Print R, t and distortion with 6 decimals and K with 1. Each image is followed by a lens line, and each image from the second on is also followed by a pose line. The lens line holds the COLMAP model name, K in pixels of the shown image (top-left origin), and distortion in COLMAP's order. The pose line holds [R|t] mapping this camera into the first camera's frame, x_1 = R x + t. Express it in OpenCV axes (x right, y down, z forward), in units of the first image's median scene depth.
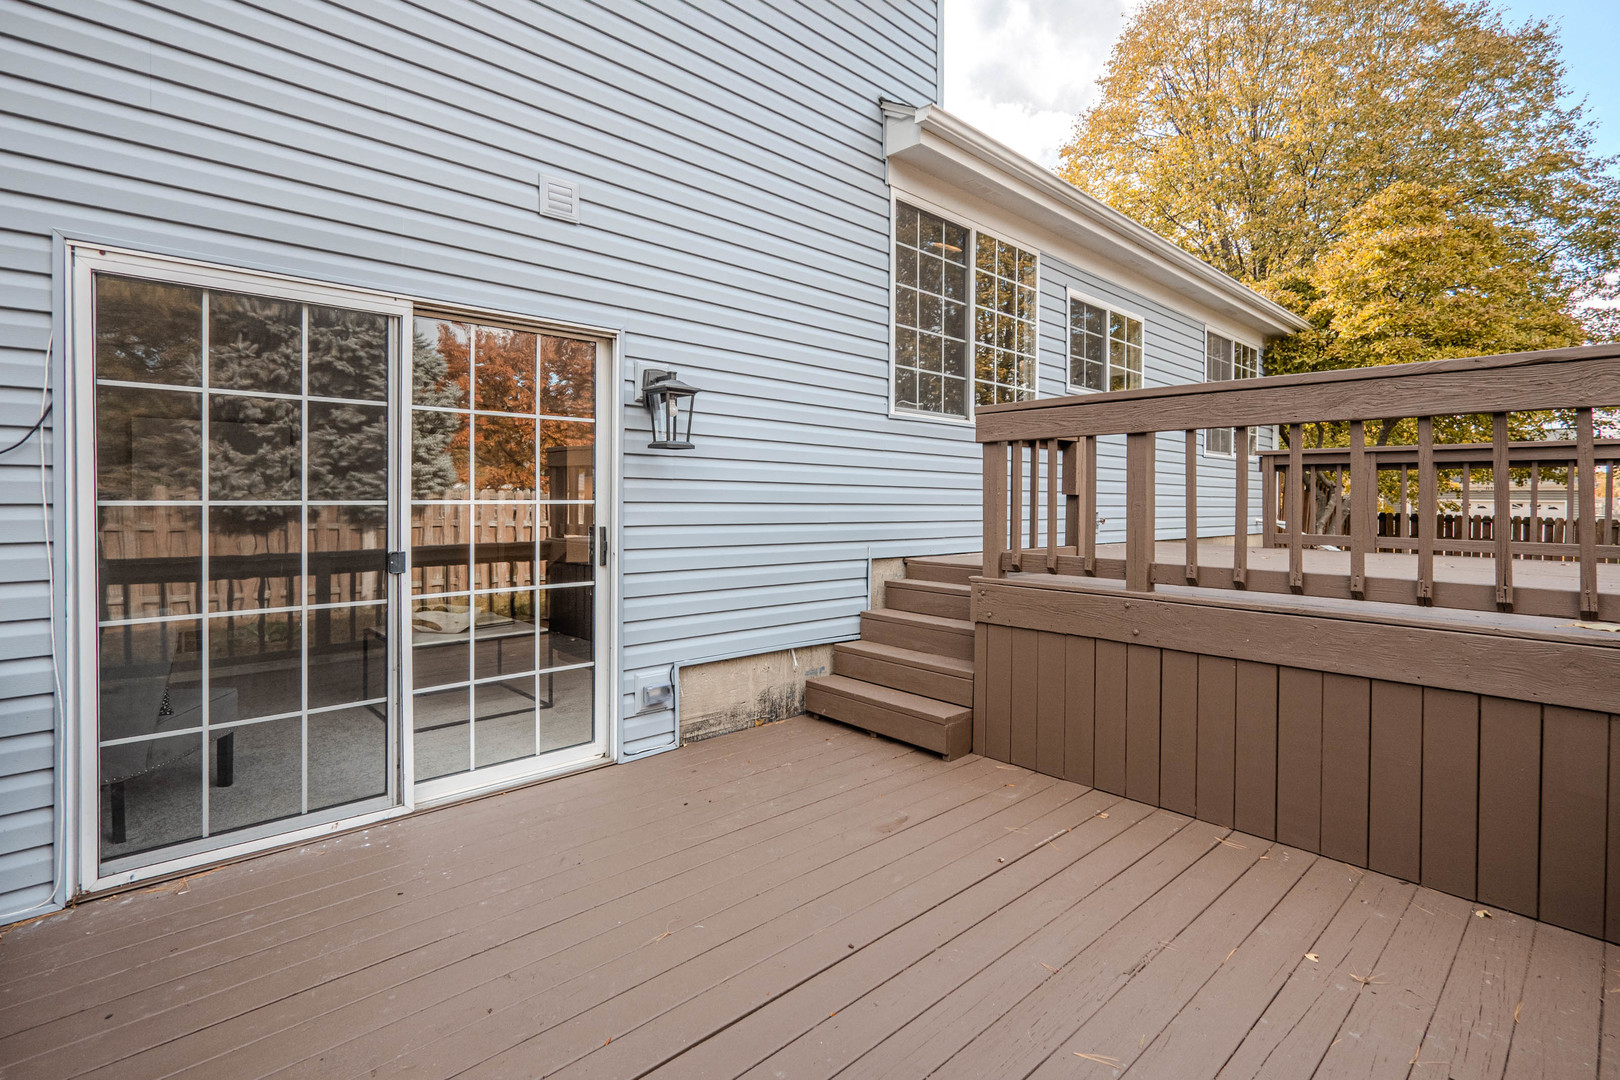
lens RADIAL K [[769.8, 0, 808.2], [0, 769.8, 513.0], [0, 0, 1]] dist [0.016363, 0.000140]
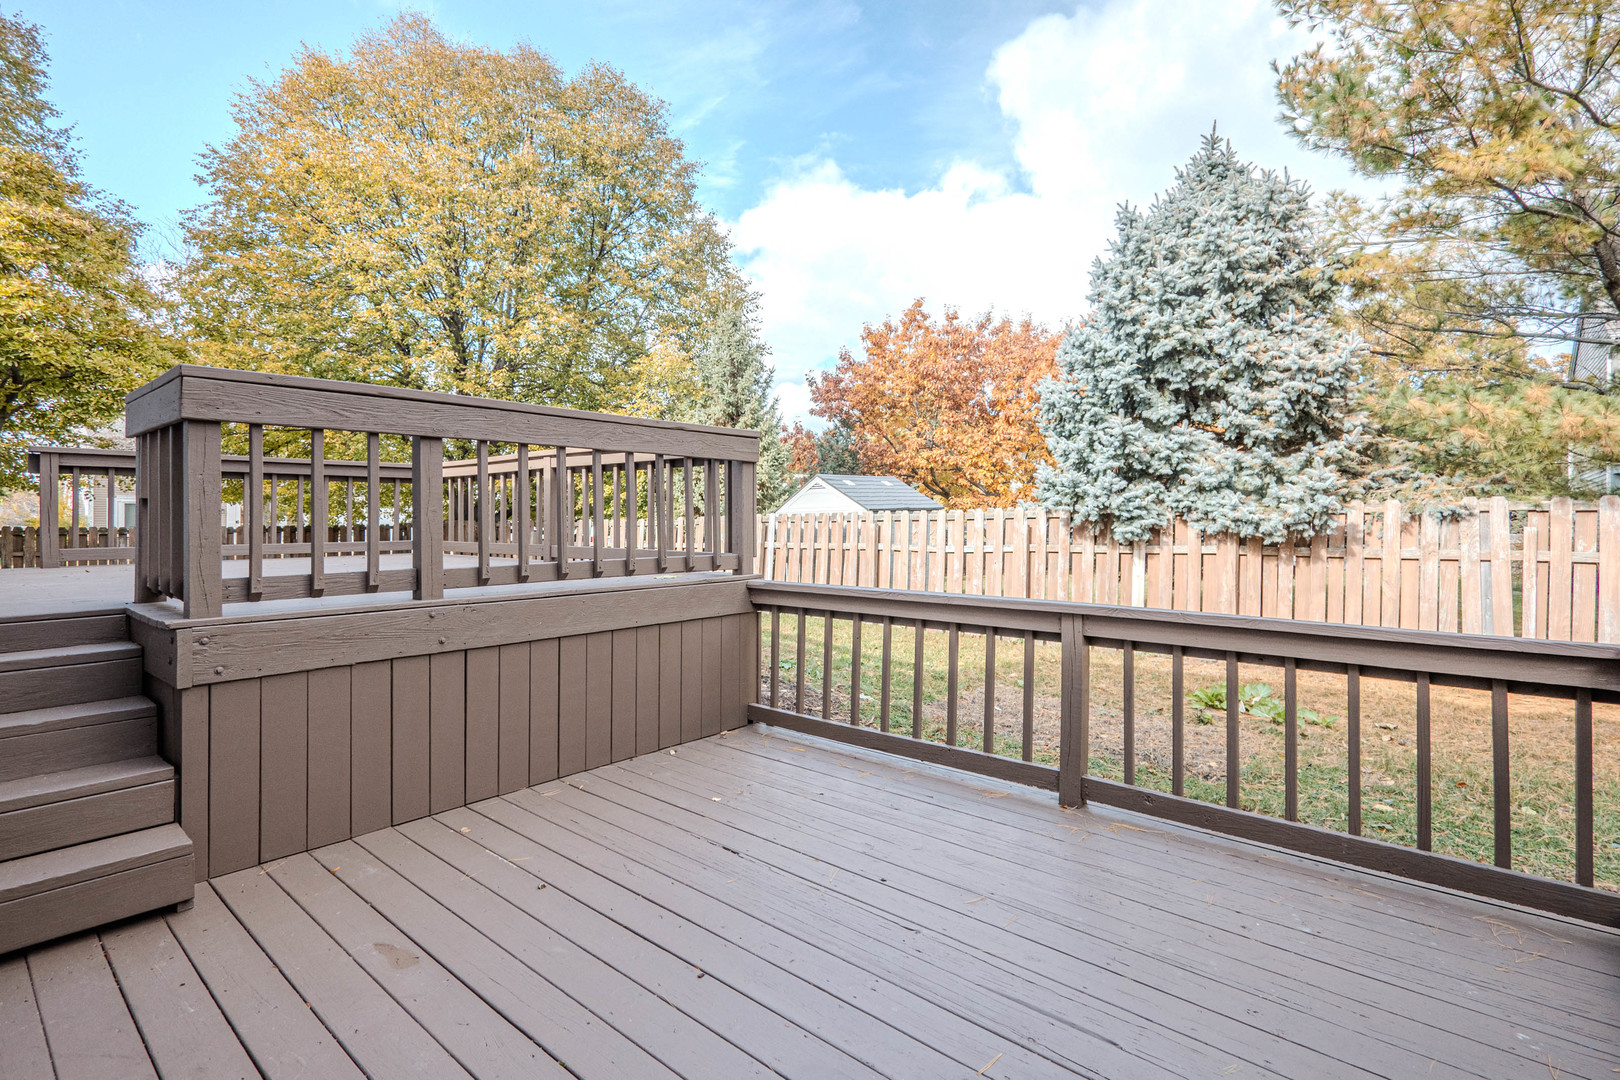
lens RADIAL K [[769.8, 0, 808.2], [0, 769.8, 513.0], [0, 0, 1]] dist [0.016363, 0.000140]
pose [[-0.103521, -0.001350, 0.994626, -0.416906], [0.015680, 0.999873, 0.002989, -0.002431], [-0.994504, 0.015905, -0.103486, 0.439088]]
